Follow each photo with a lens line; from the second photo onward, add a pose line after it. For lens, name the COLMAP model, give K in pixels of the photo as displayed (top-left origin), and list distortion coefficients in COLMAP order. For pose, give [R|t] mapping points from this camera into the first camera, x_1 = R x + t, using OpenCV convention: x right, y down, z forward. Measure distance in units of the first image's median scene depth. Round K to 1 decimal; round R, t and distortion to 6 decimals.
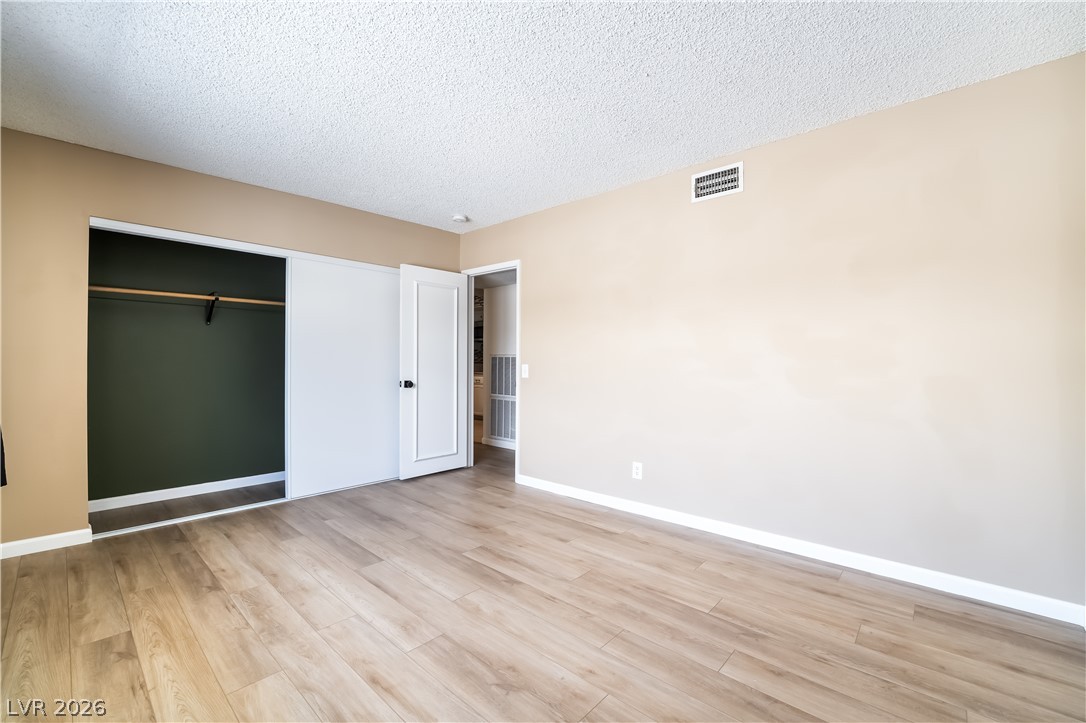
lens RADIAL K [[447.3, 0, 542.9], [0, 447.3, 362.7], [0, 0, 1]] dist [-0.027923, 0.002075]
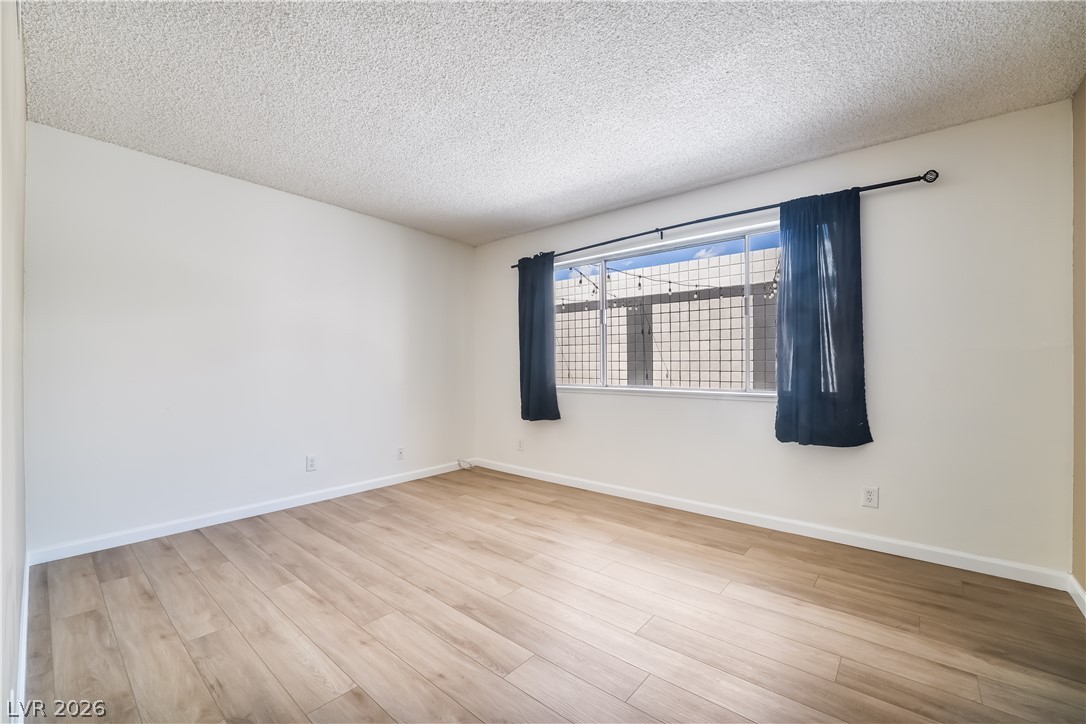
lens RADIAL K [[447.3, 0, 543.1], [0, 447.3, 360.6], [0, 0, 1]] dist [-0.027923, 0.002075]
pose [[-0.999565, -0.004569, -0.029122, -0.220334], [-0.004448, 0.999981, -0.004228, -0.005539], [0.029141, -0.004096, -0.999567, 2.090989]]
